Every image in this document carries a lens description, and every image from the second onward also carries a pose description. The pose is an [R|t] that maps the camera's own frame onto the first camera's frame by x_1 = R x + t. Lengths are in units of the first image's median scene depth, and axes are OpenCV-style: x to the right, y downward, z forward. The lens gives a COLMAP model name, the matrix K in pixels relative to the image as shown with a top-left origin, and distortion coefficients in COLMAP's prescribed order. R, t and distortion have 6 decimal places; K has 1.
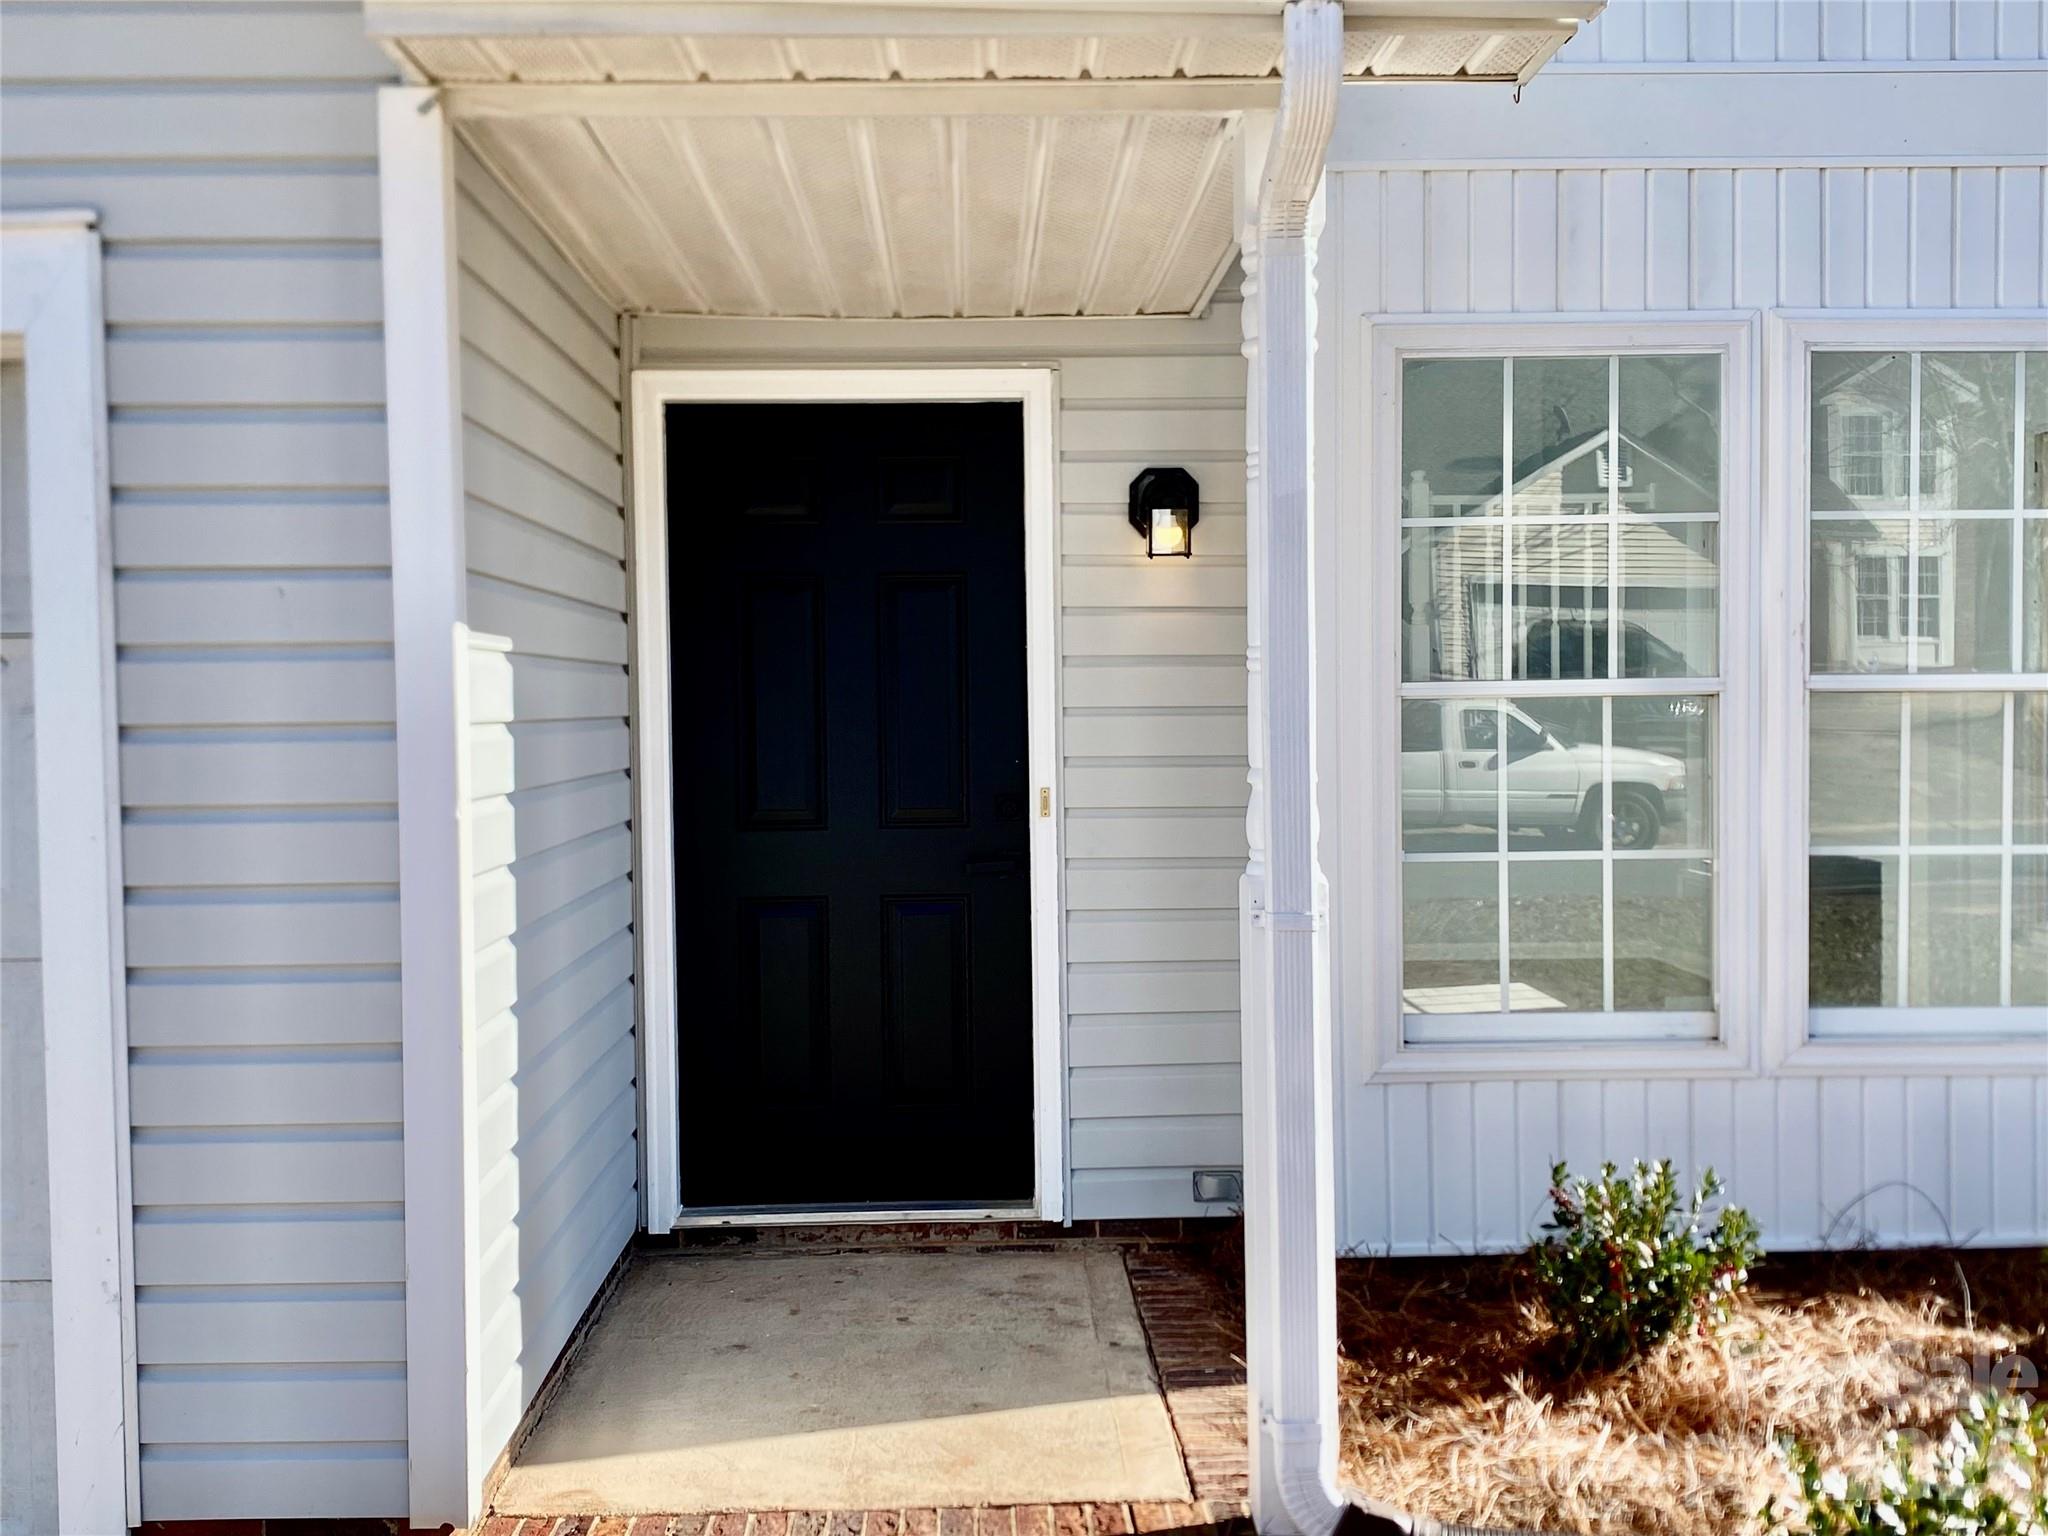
lens RADIAL K [[2129.6, 0, 1024.0], [0, 2129.6, 768.0], [0, 0, 1]] dist [0.000215, -0.003028]
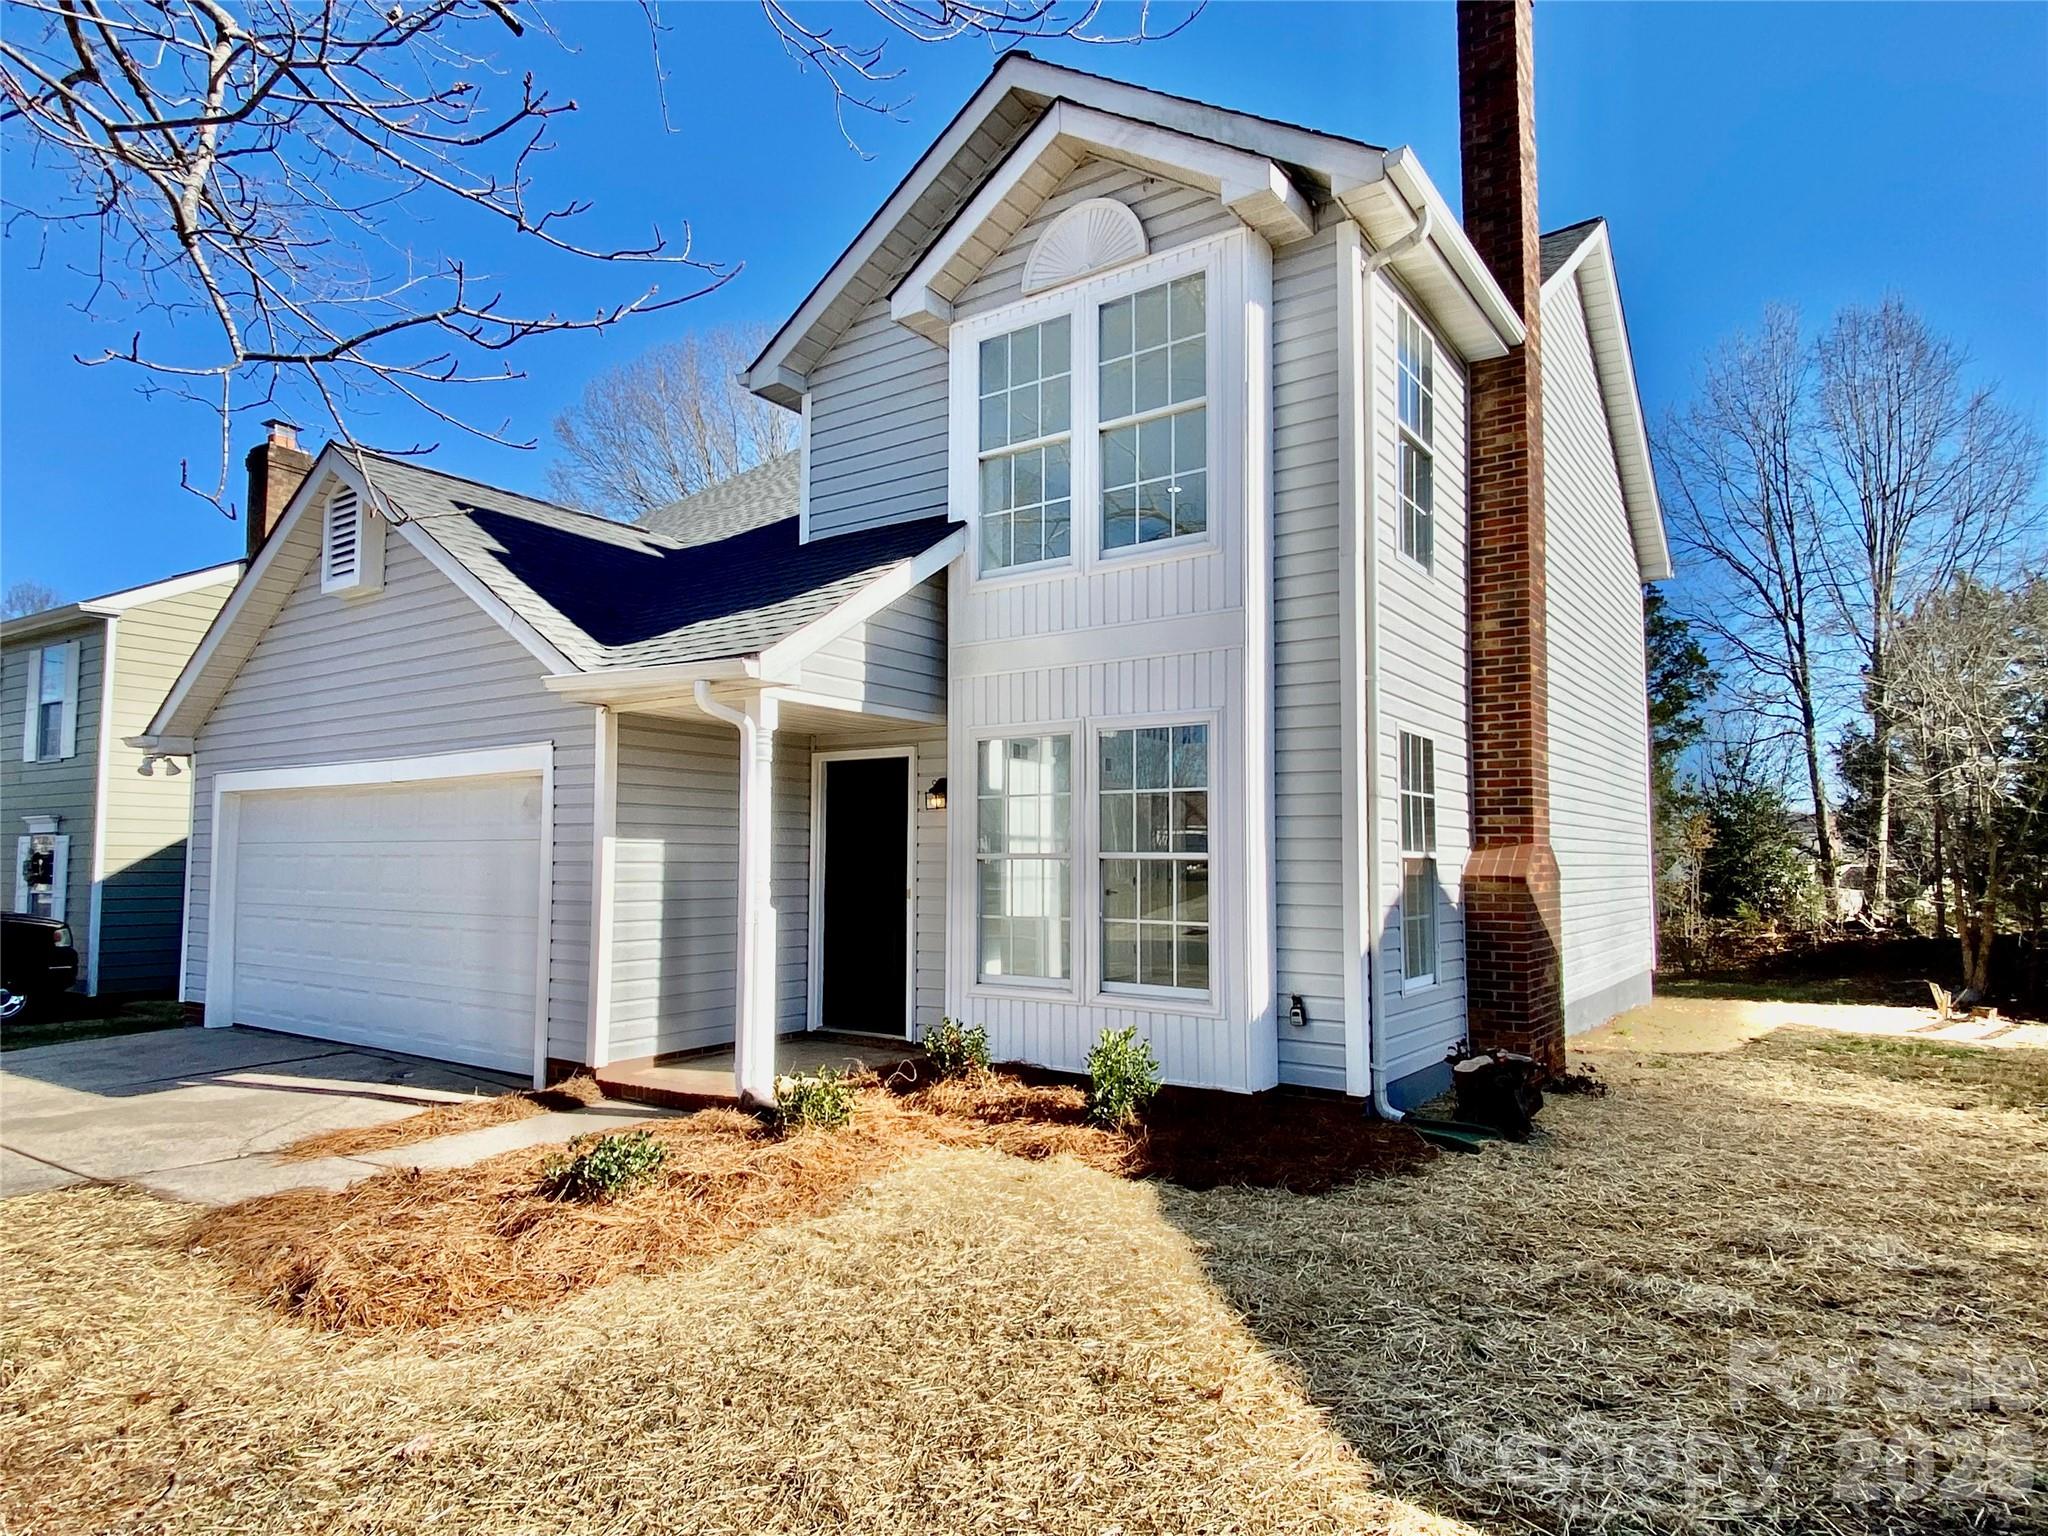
lens RADIAL K [[1230.5, 0, 1024.0], [0, 1230.5, 768.0], [0, 0, 1]] dist [0.000186, 0.000000]
pose [[0.803613, -0.032624, -0.594257, 1.152949], [-0.033293, 0.994469, -0.099617, 0.007071], [0.594220, 0.099838, 0.798082, -0.268799]]
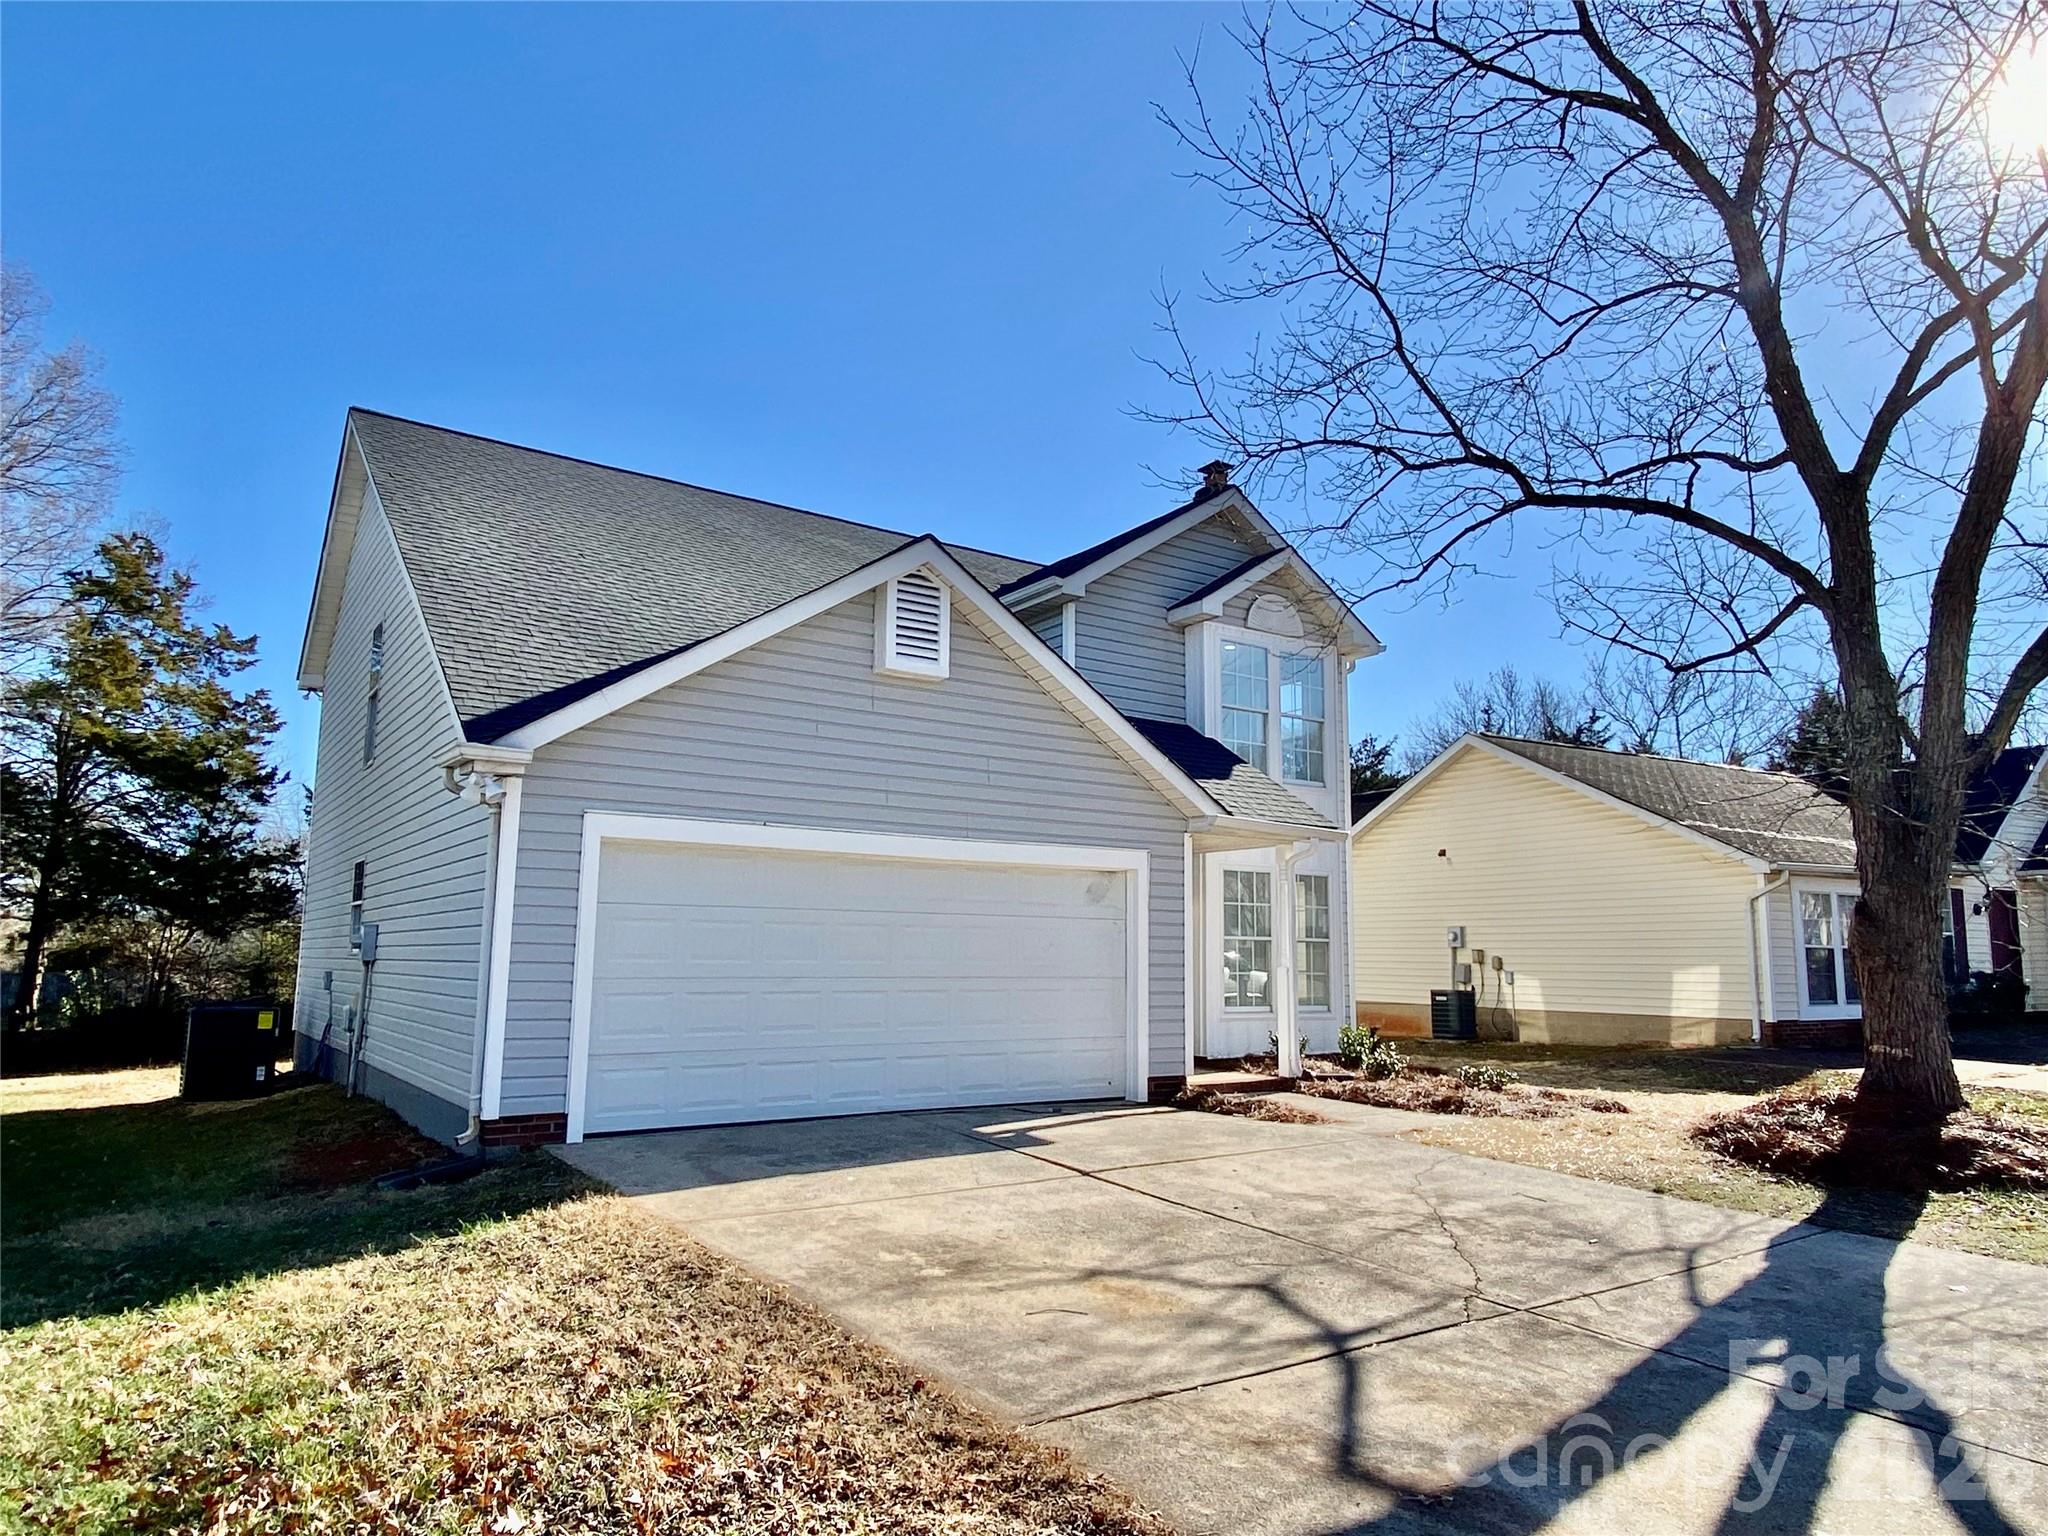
lens RADIAL K [[1281.3, 0, 1024.0], [0, 1281.3, 768.0], [0, 0, 1]] dist [0.000119, -0.000059]
pose [[0.840182, 0.103128, 0.532408, -1.701553], [-0.000953, 0.982031, -0.188717, 0.125174], [-0.542303, 0.158049, 0.825184, -1.172474]]
